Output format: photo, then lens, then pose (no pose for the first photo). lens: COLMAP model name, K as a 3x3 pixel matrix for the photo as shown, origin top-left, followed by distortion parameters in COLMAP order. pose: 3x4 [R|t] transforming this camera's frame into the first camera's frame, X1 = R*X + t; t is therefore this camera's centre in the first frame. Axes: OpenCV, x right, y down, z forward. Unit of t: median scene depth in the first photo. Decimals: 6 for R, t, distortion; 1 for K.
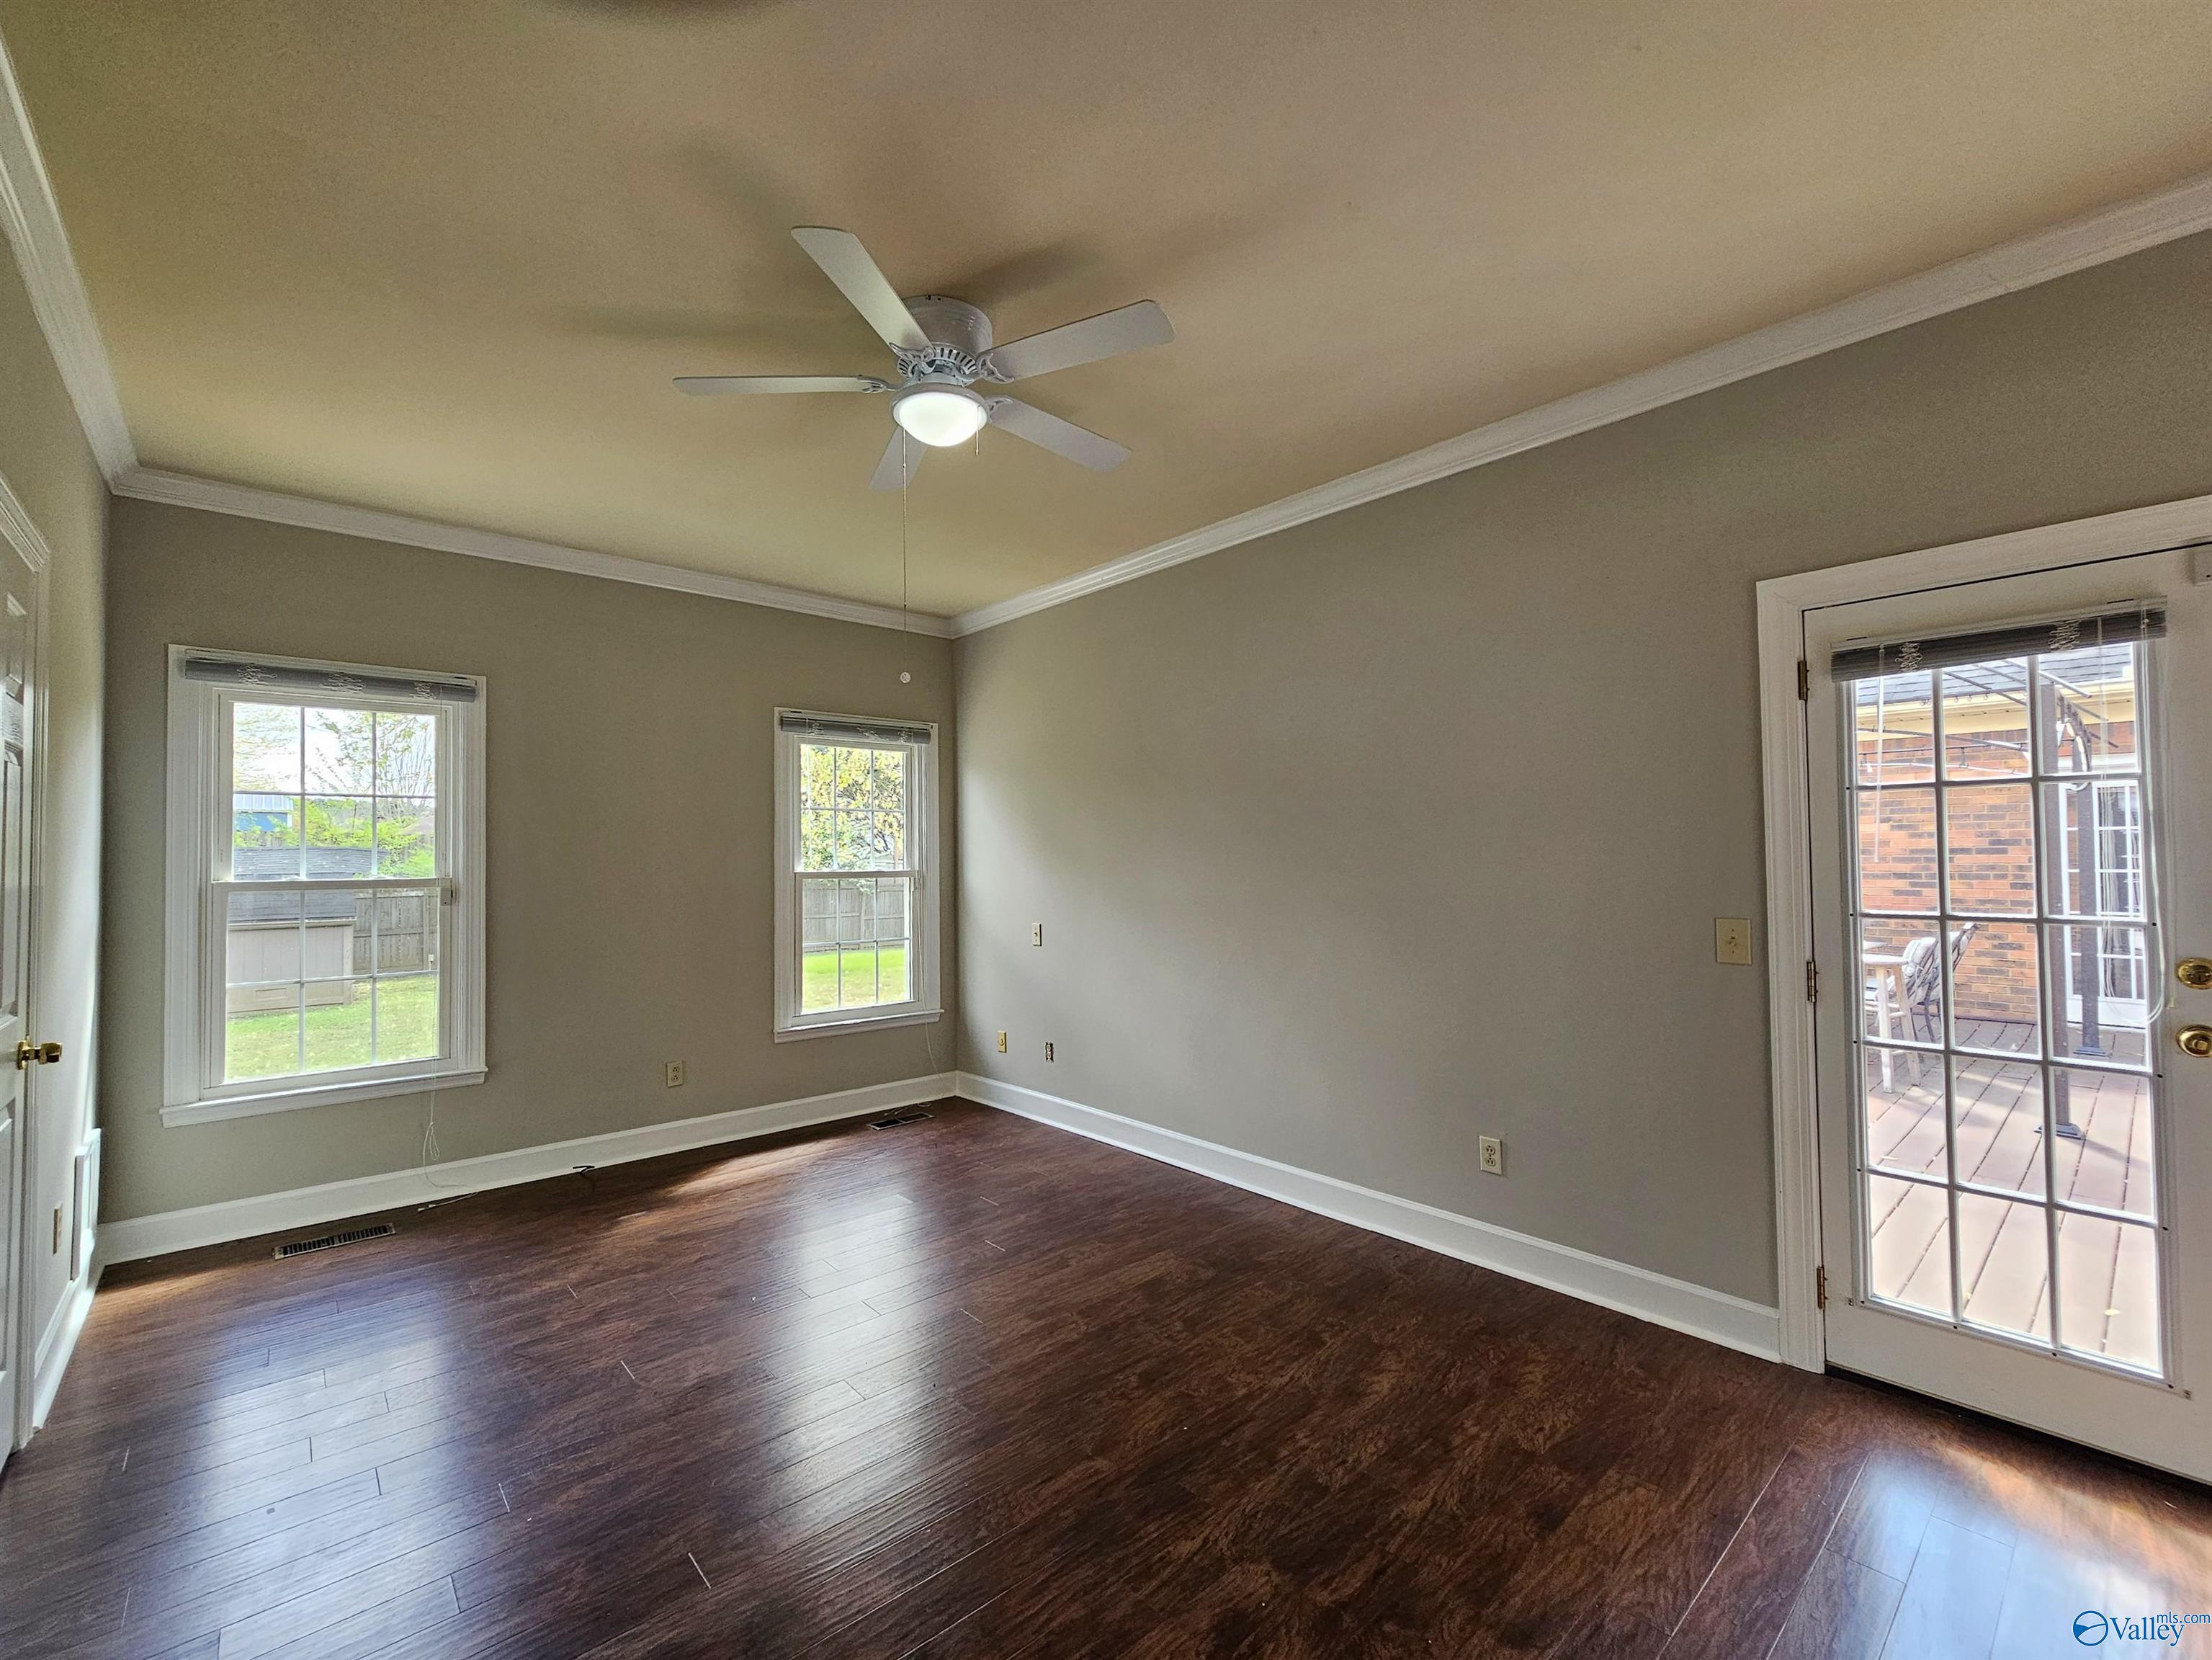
lens RADIAL K [[941.8, 0, 1106.1], [0, 941.8, 833.4], [0, 0, 1]] dist [0.003000, 0.000259]
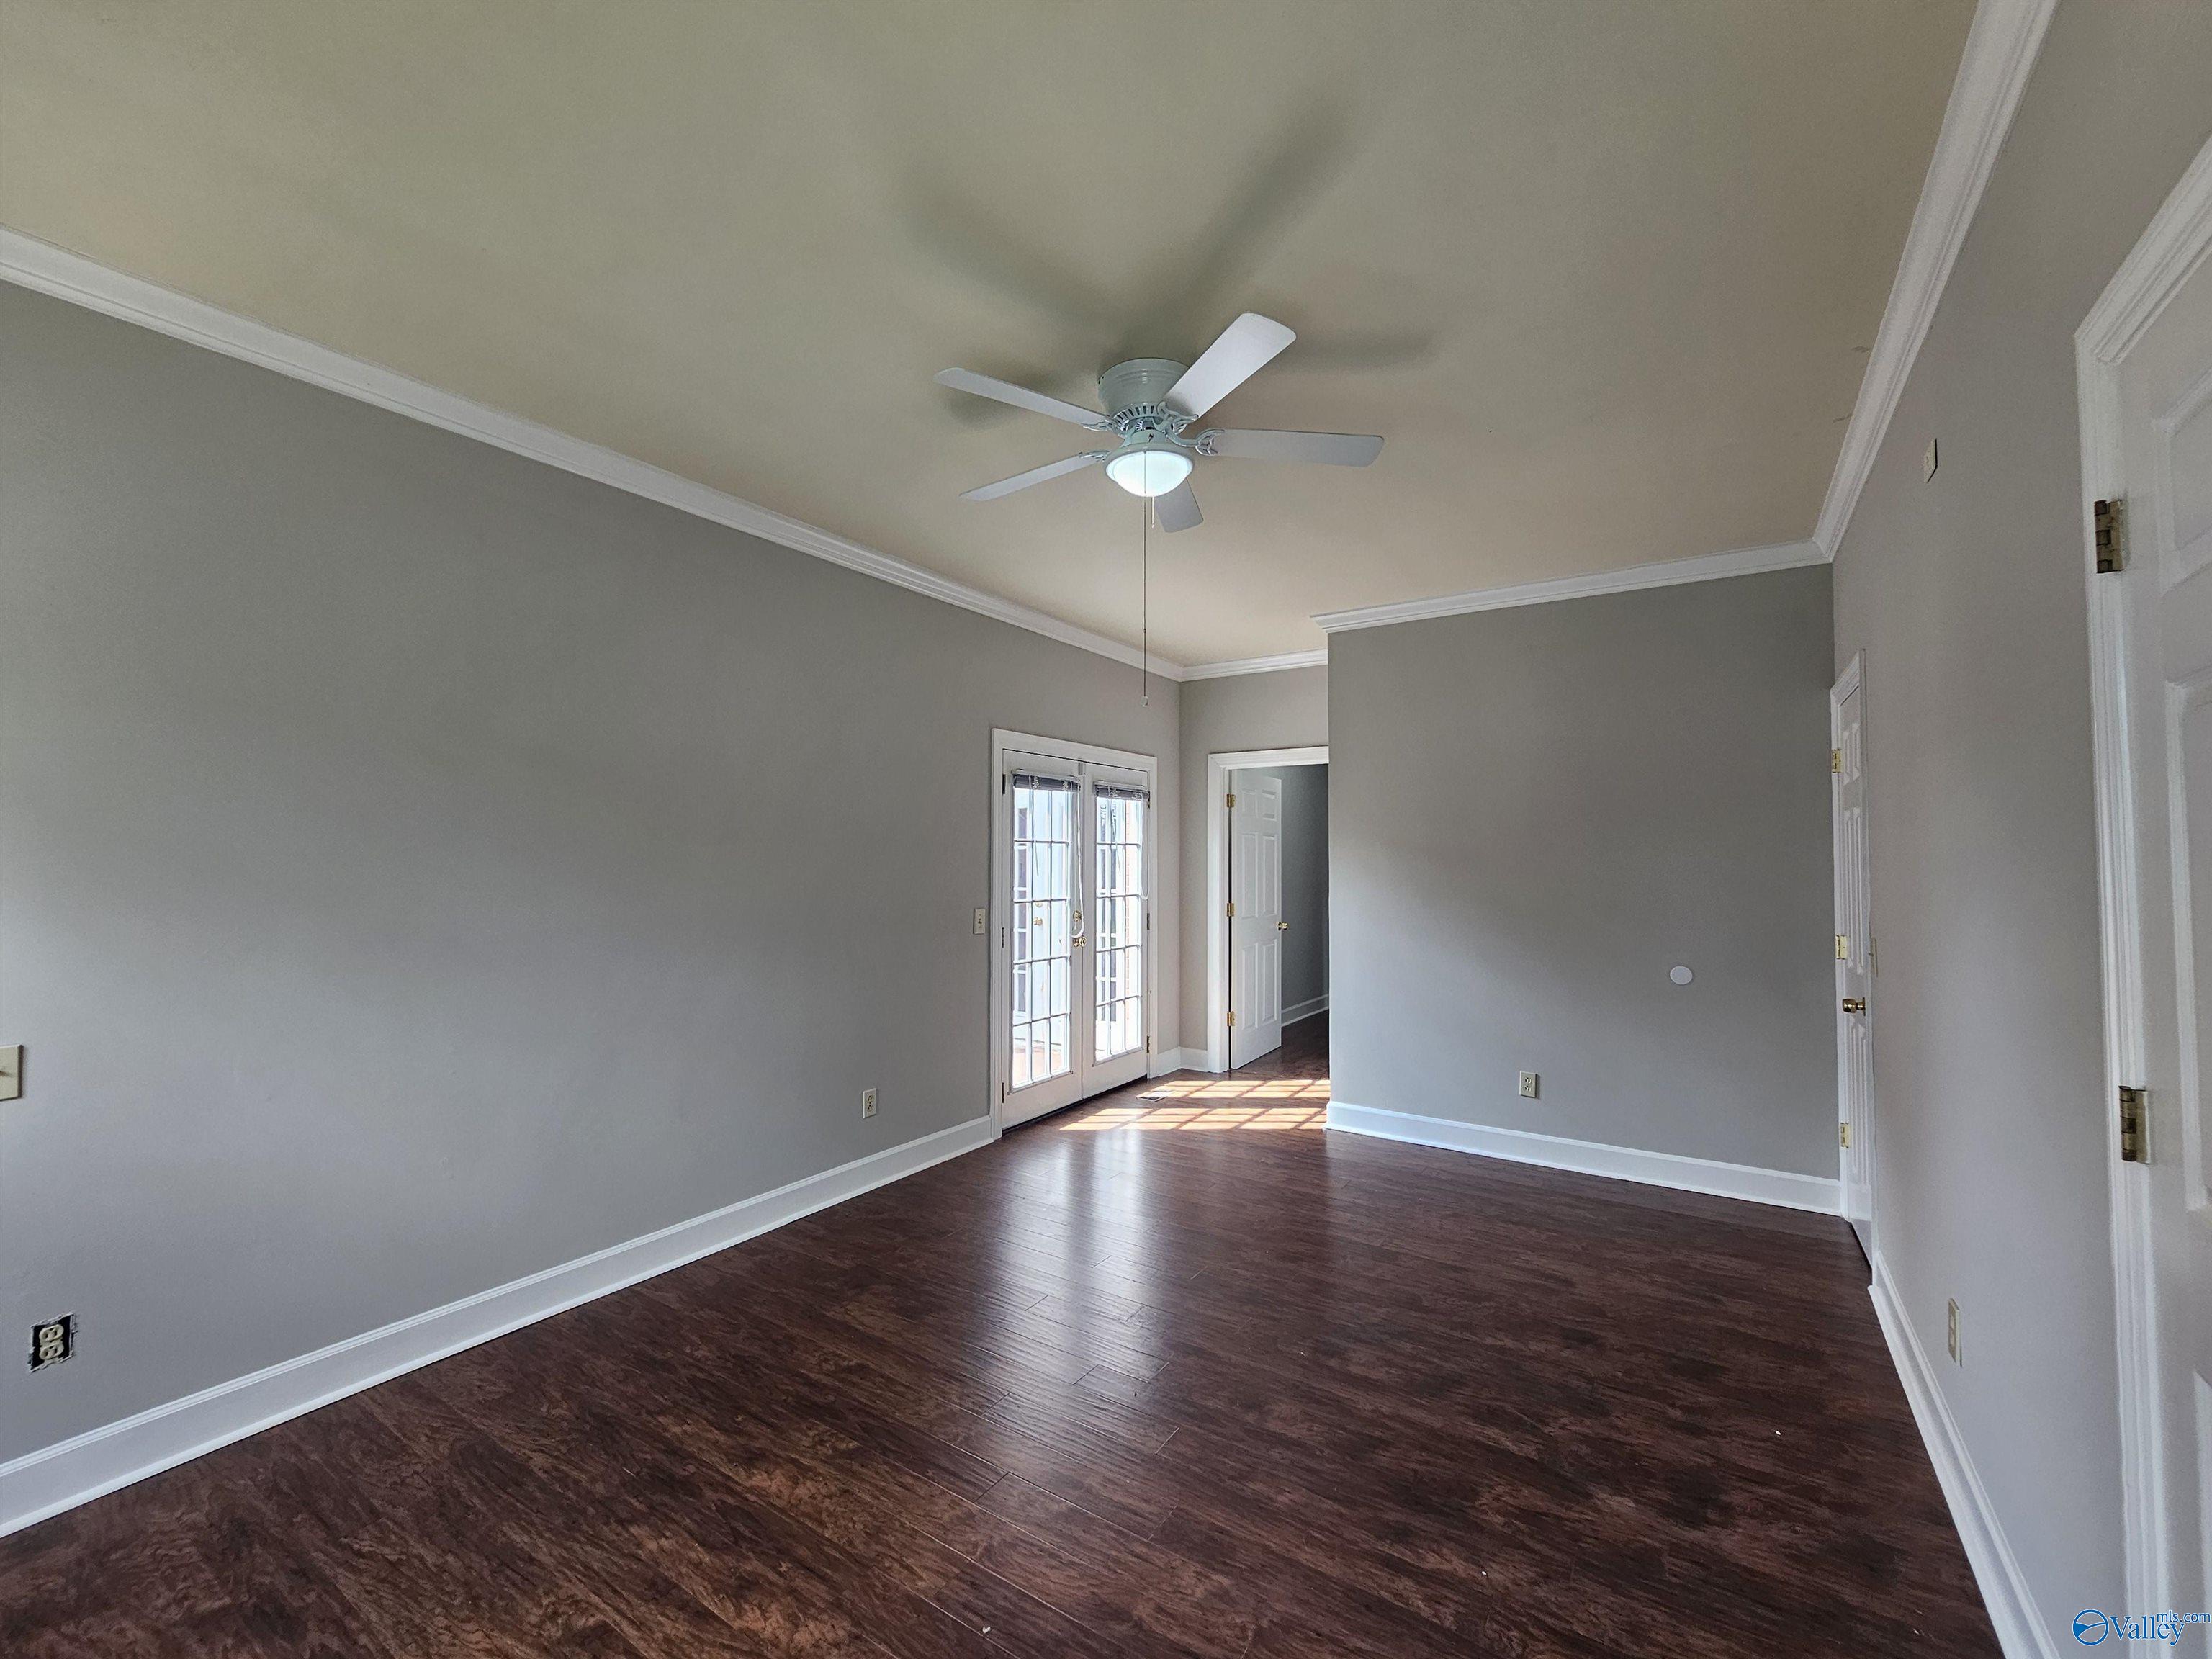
lens RADIAL K [[899.9, 0, 1092.8], [0, 899.9, 835.5], [0, 0, 1]] dist [0.000143, 0.000088]
pose [[-0.243583, 0.040186, 0.969047, -1.106425], [-0.025467, 0.998532, -0.047811, 0.028971], [-0.969546, -0.036324, -0.242202, 1.266419]]
